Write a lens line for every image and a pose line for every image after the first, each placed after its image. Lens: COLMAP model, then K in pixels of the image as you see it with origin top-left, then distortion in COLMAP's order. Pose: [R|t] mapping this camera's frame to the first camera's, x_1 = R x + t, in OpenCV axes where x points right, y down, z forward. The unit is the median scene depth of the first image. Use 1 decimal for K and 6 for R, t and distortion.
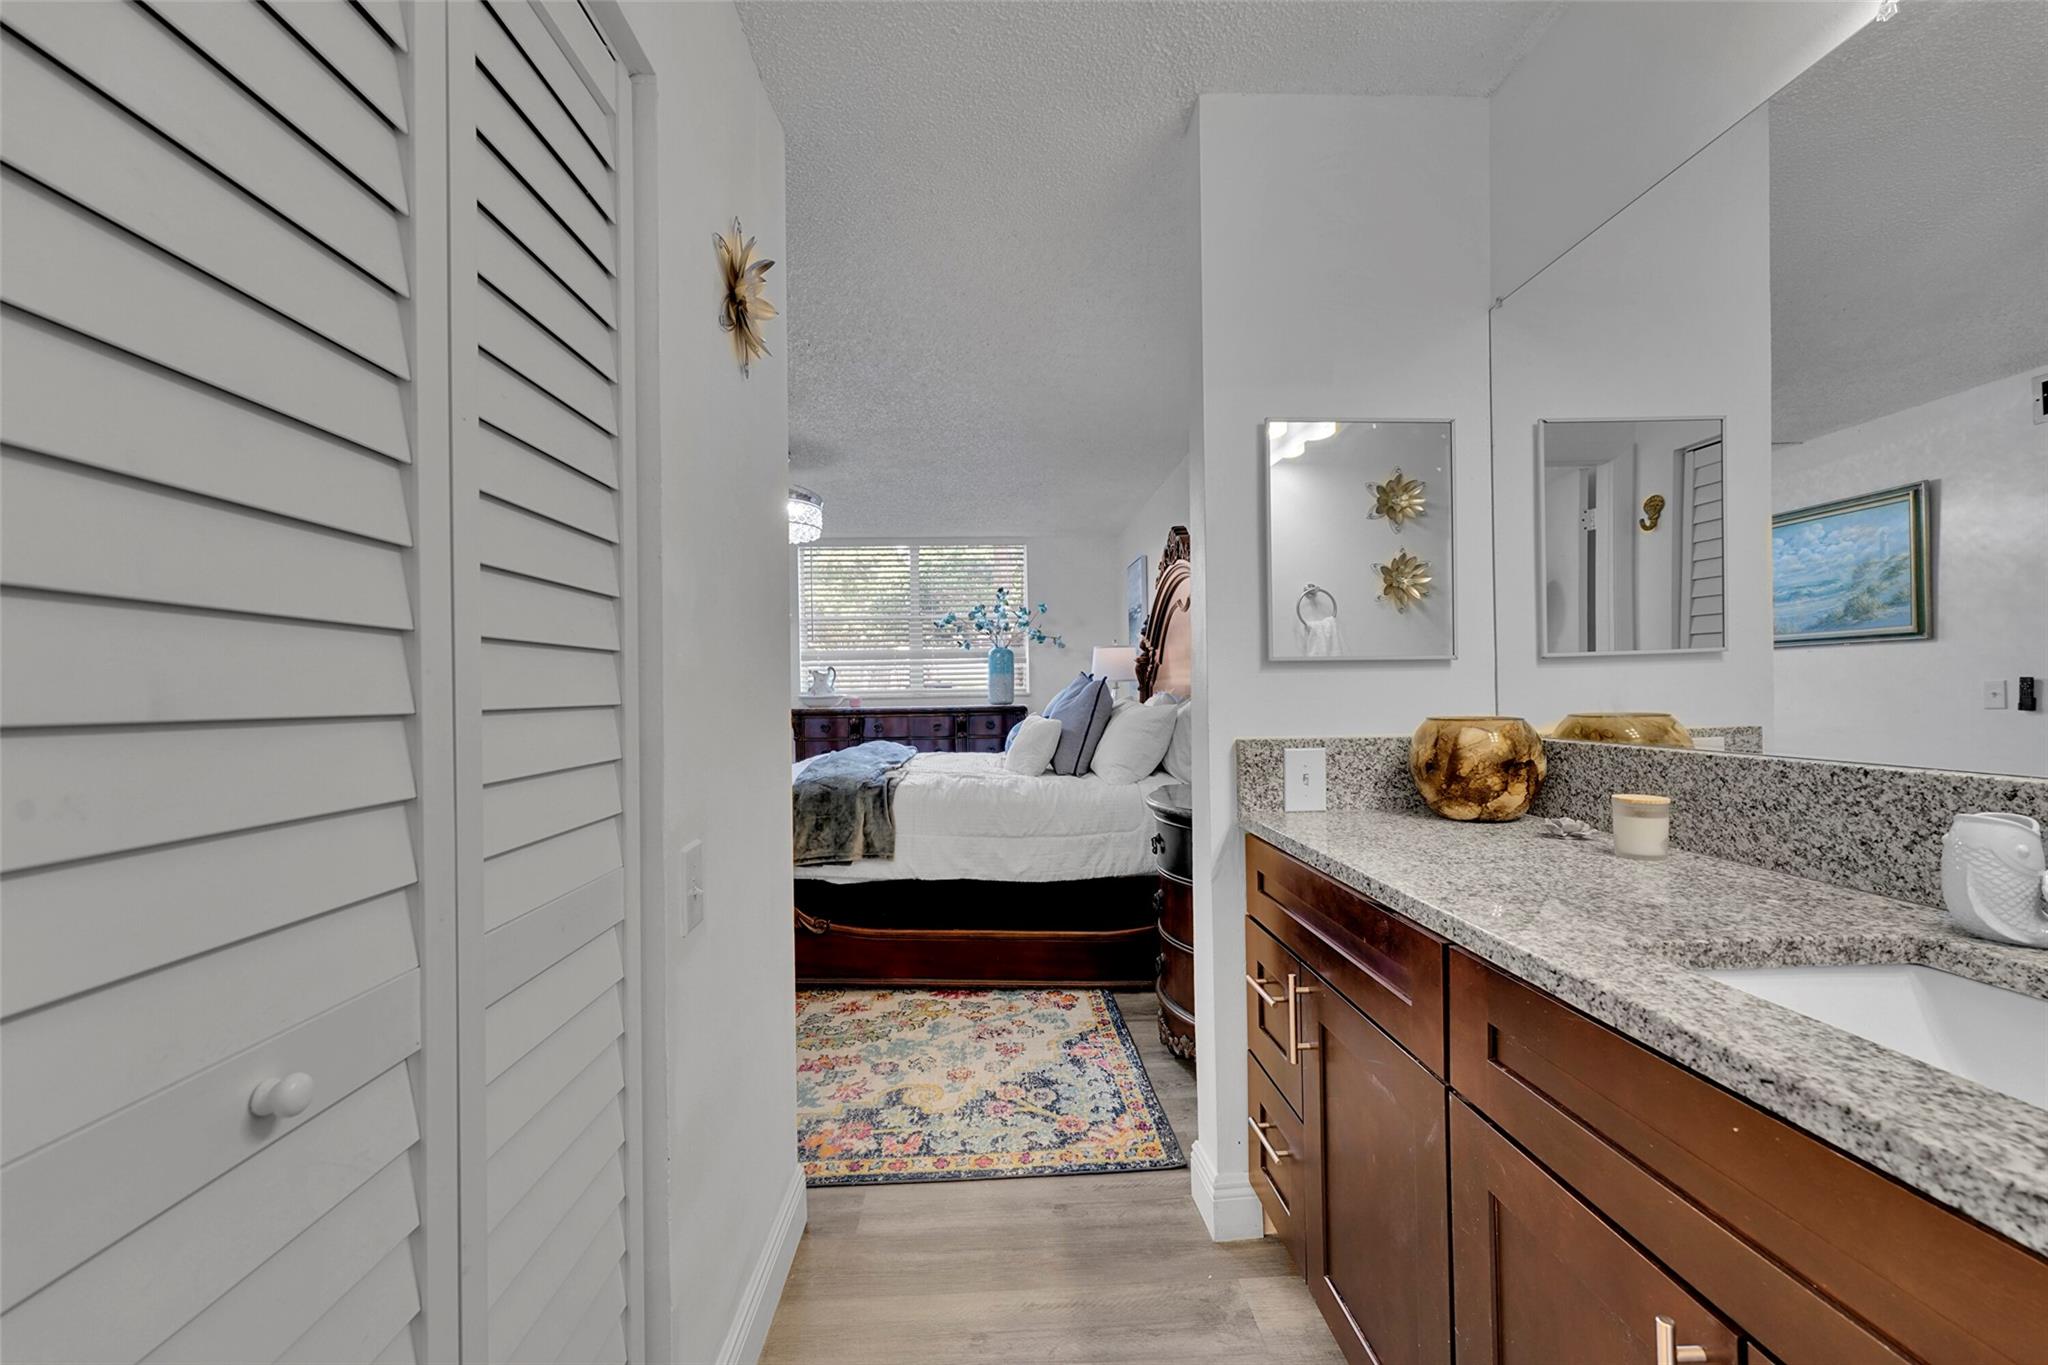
lens RADIAL K [[820.6, 0, 1020.0], [0, 820.6, 690.5], [0, 0, 1]] dist [-0.002389, -0.000082]
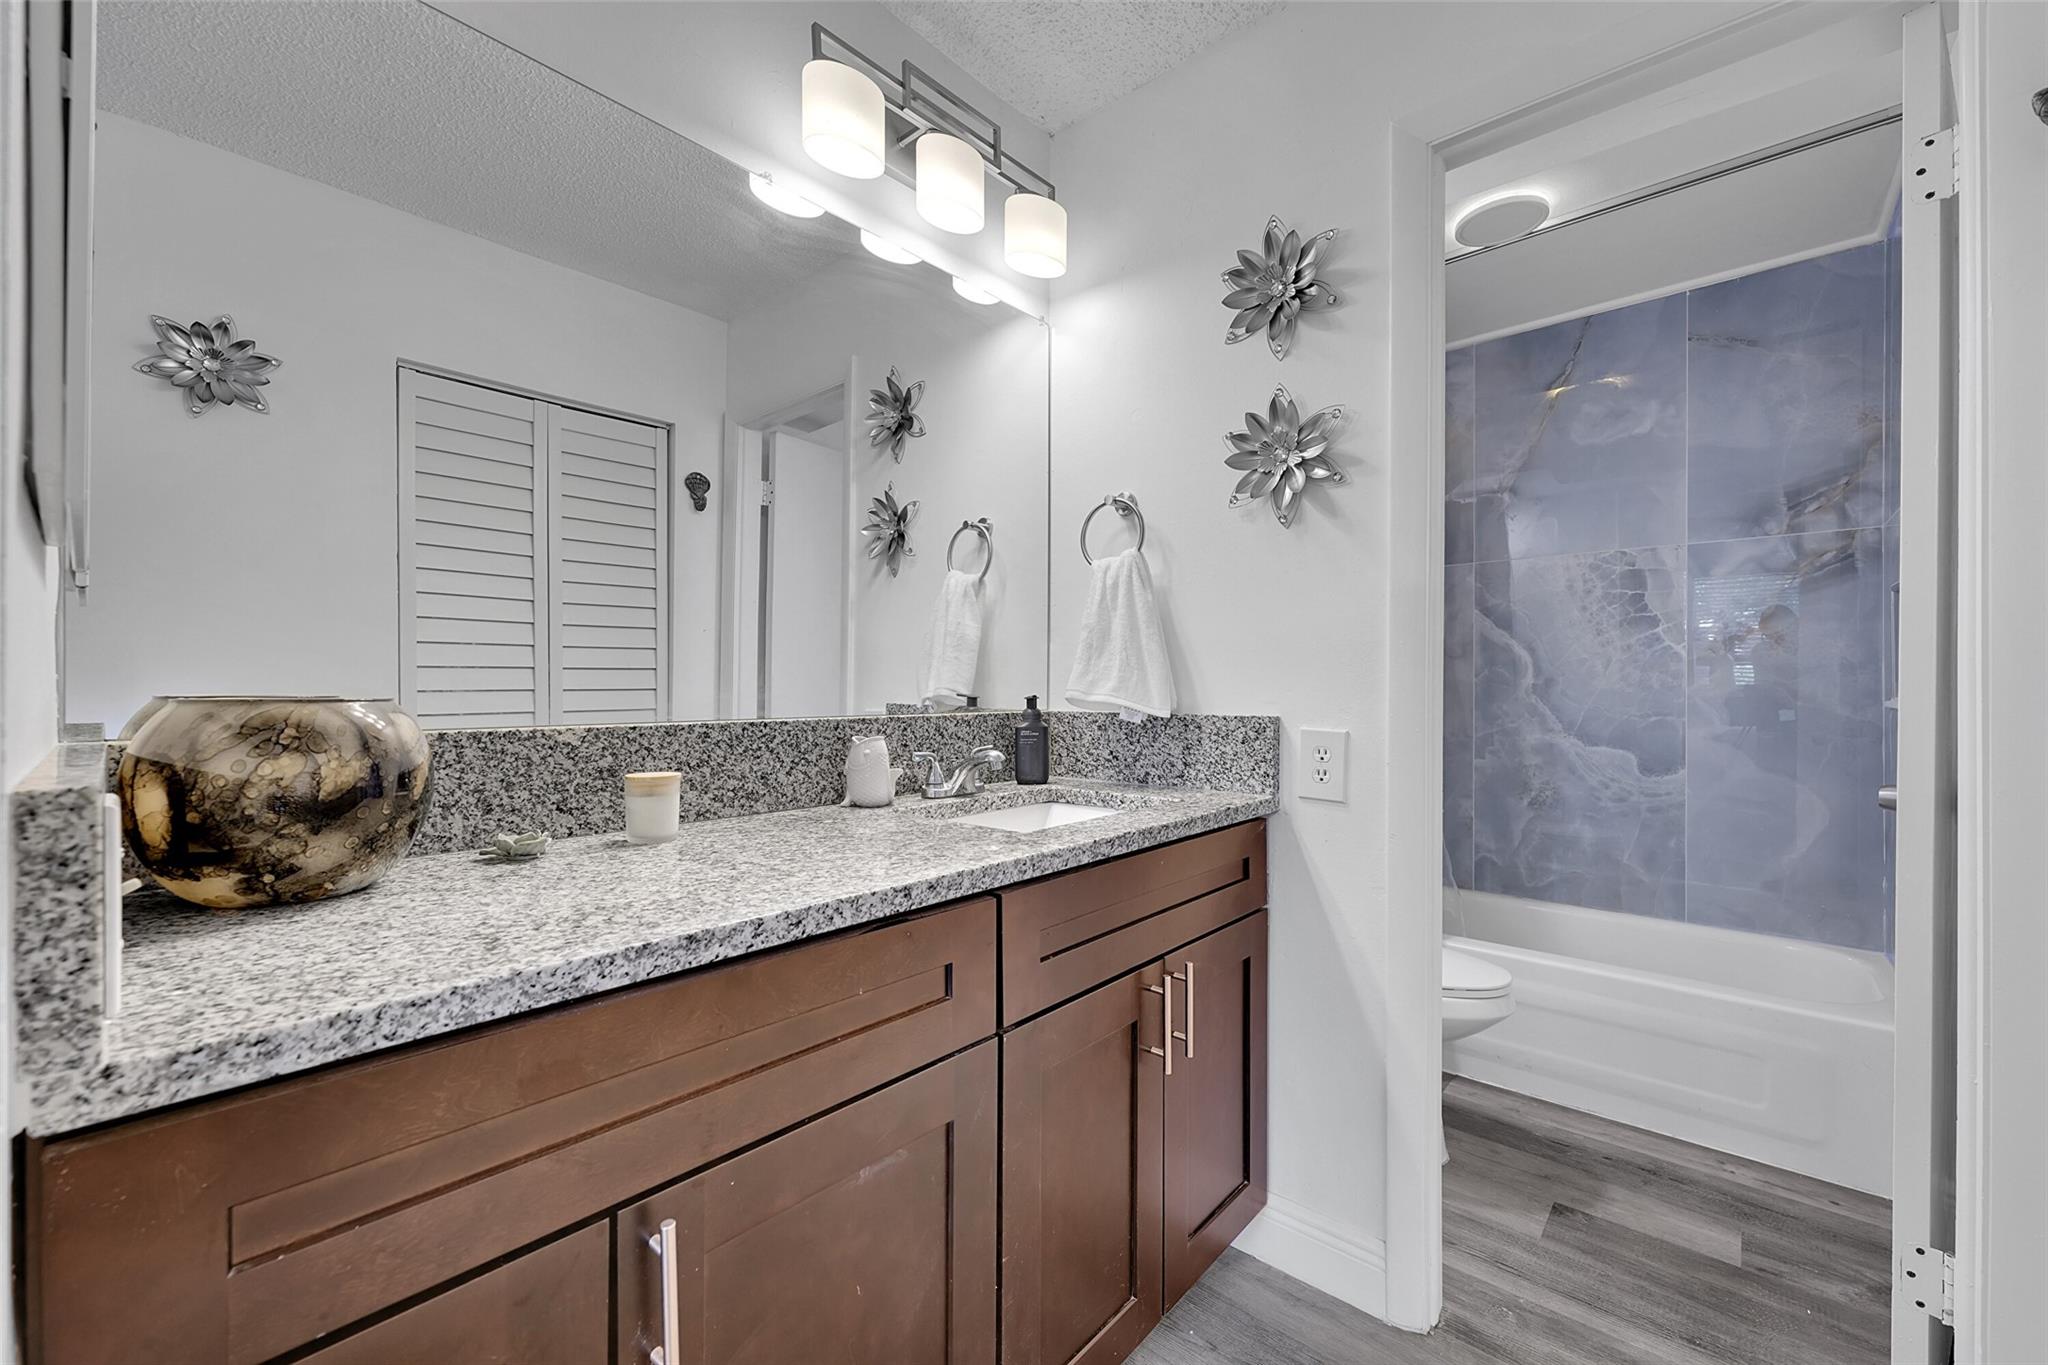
lens RADIAL K [[820.6, 0, 1019.5], [0, 820.6, 683.8], [0, 0, 1]] dist [-0.002389, -0.000082]
pose [[-0.716160, 0.019126, 0.697674, -0.214627], [0.011438, 0.999812, -0.015668, 0.058202], [-0.697842, -0.003241, -0.716244, 1.661696]]
